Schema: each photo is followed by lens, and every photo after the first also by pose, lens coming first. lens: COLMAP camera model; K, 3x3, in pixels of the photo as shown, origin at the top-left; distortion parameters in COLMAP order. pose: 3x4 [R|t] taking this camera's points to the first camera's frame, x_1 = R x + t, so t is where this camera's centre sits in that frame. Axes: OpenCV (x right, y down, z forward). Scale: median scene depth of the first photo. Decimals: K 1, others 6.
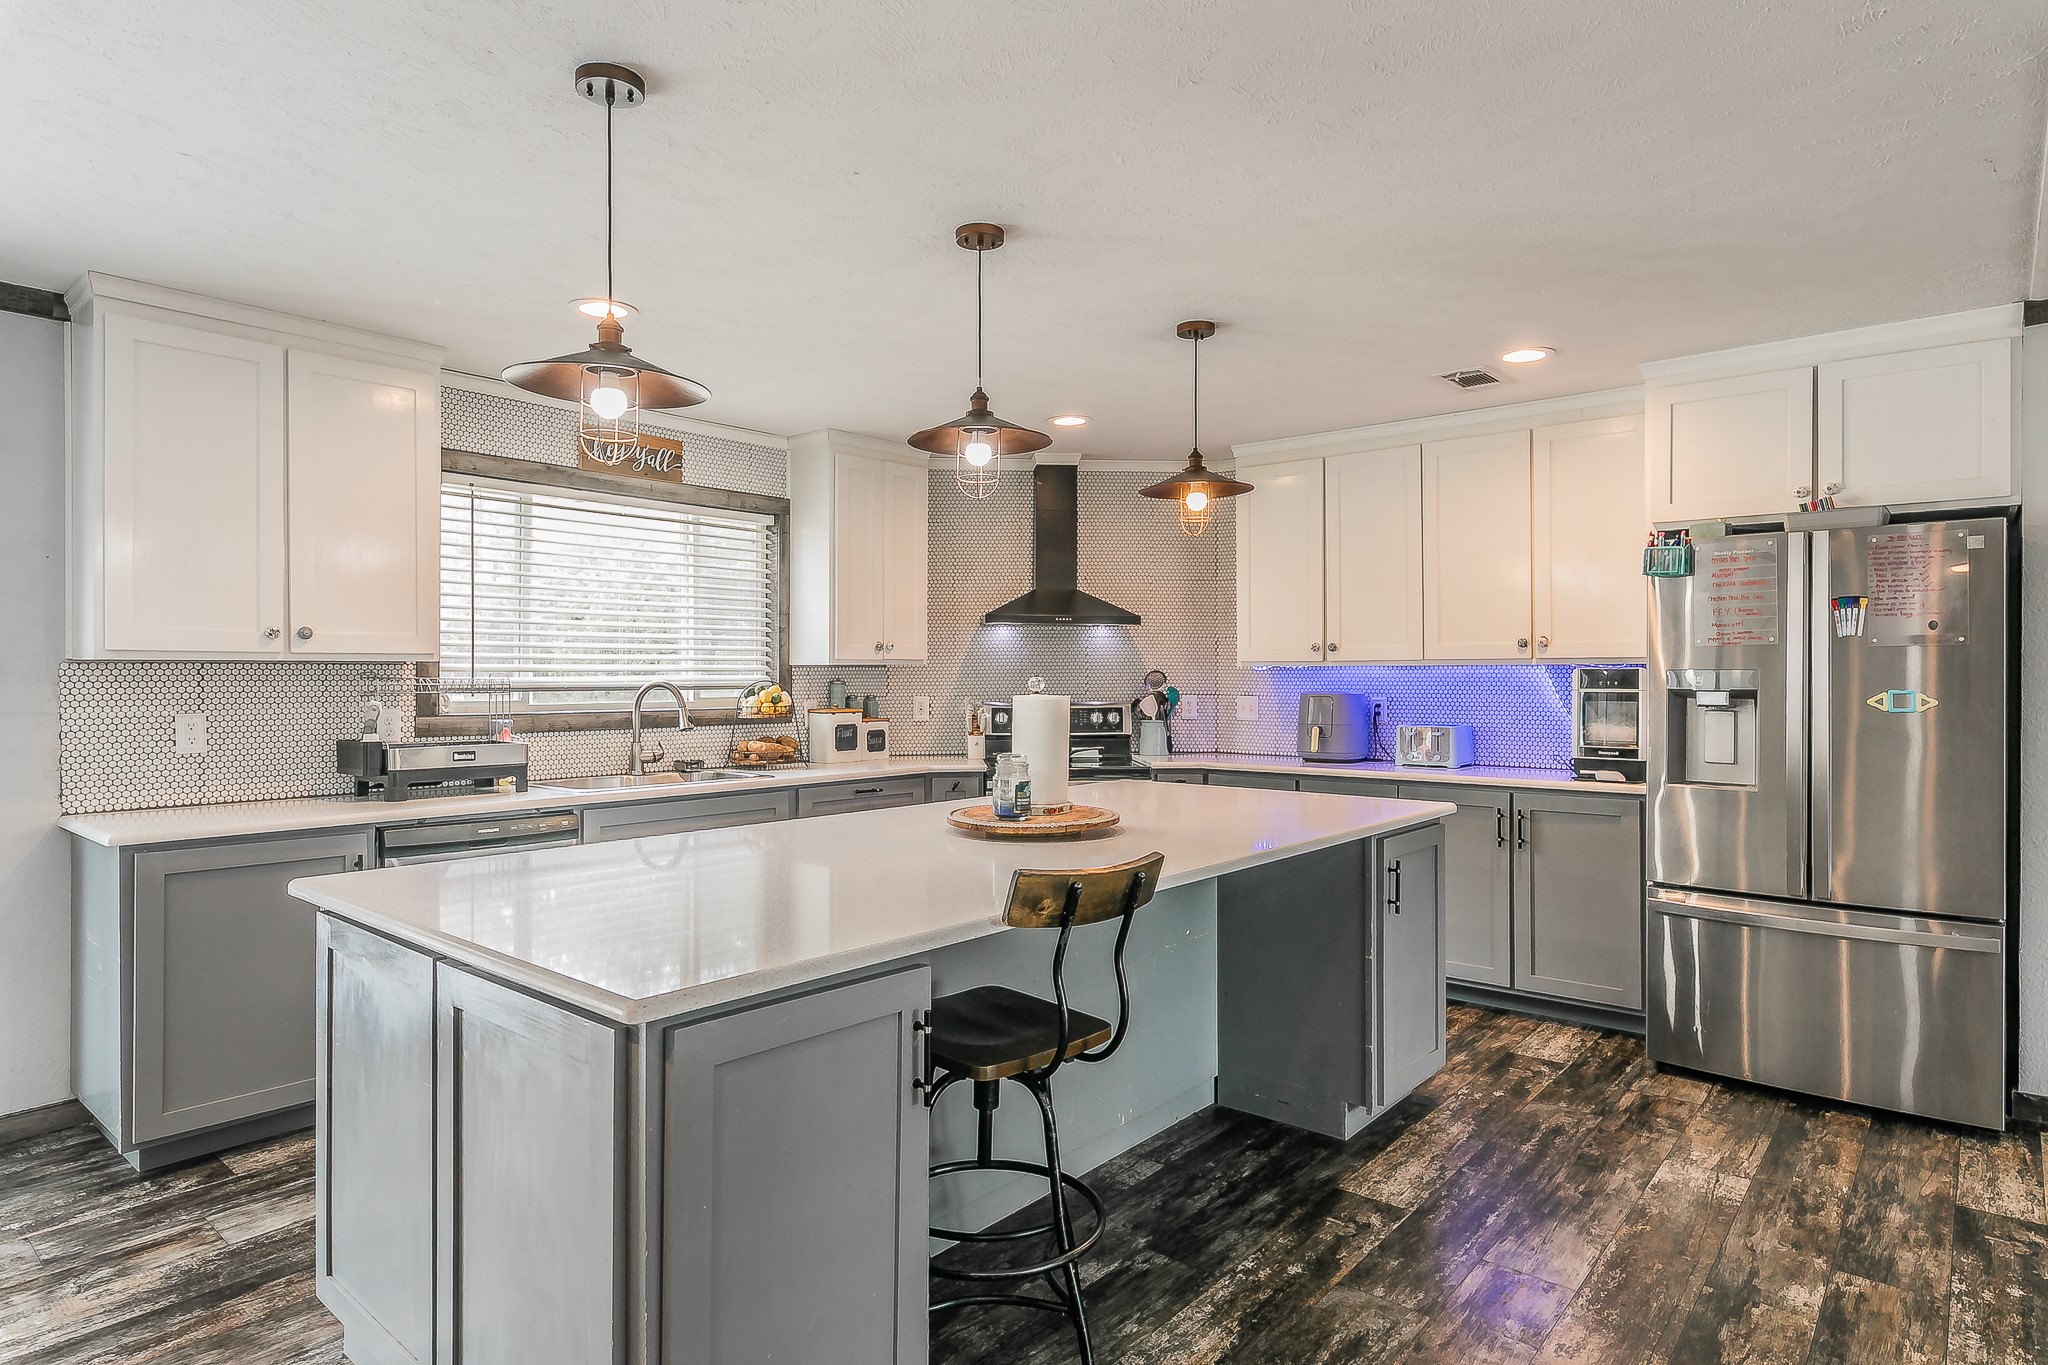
lens RADIAL K [[1116.8, 0, 1031.0], [0, 1116.8, 686.2], [0, 0, 1]] dist [-0.003163, 0.004696]
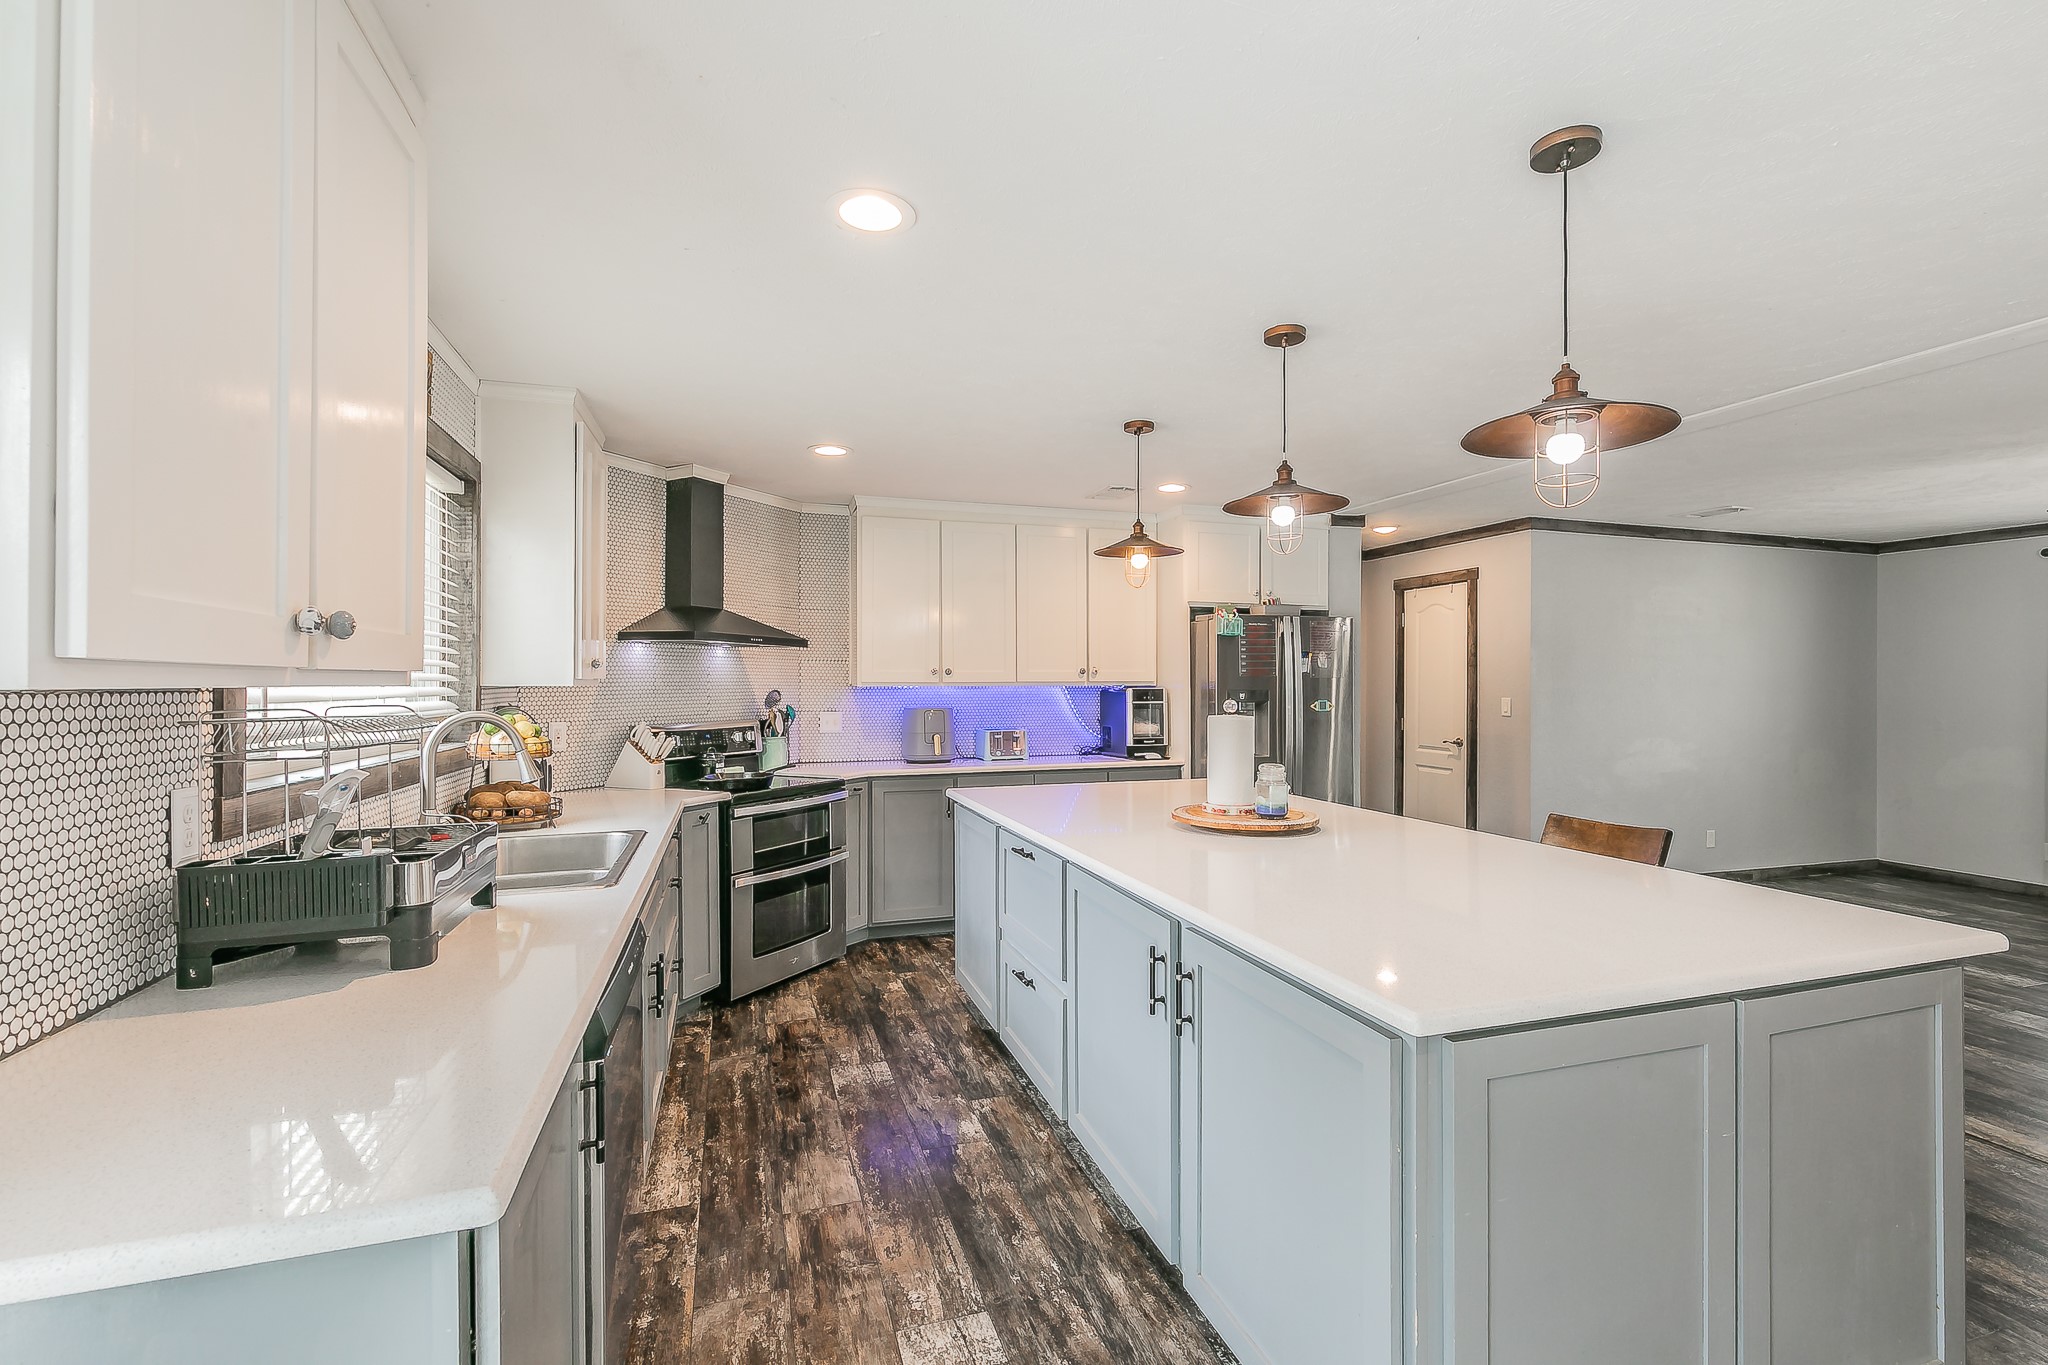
lens RADIAL K [[891.9, 0, 1007.0], [0, 891.9, 669.0], [0, 0, 1]] dist [0.007910, -0.001910]
pose [[0.526617, 0.014711, 0.849975, -0.733533], [0.011042, 0.999648, -0.024143, -0.016624], [-0.850031, 0.022099, 0.526269, 0.538227]]
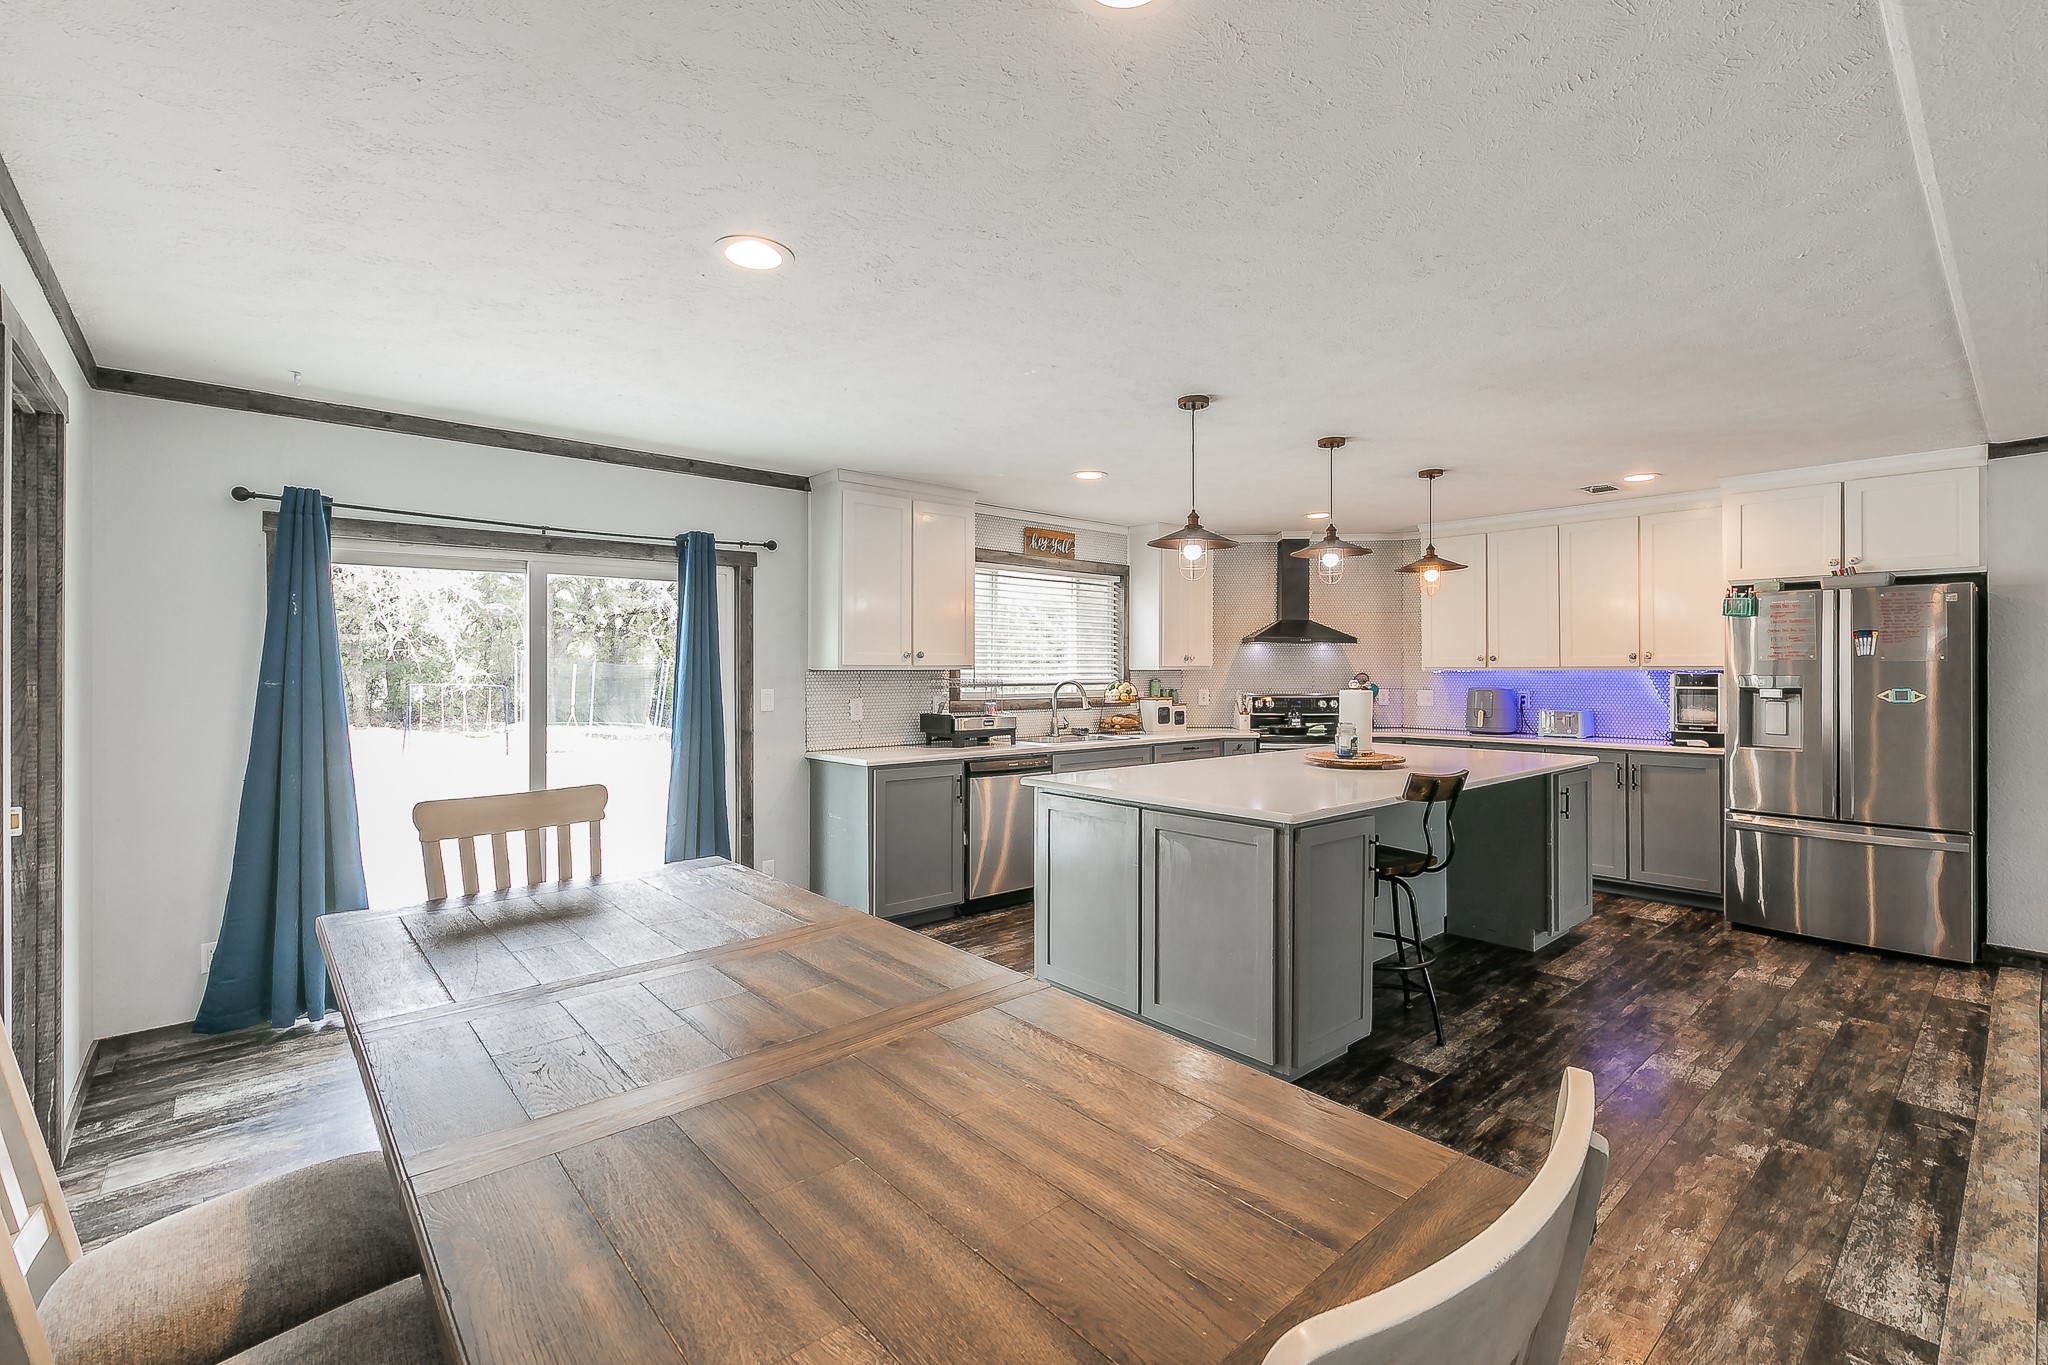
lens RADIAL K [[891.9, 0, 1036.2], [0, 891.9, 673.6], [0, 0, 1]] dist [0.007910, -0.001910]
pose [[0.990503, 0.000851, -0.137489, -0.236092], [-0.001696, 0.999980, -0.006029, -0.007342], [0.137481, 0.006205, 0.990485, -0.384512]]
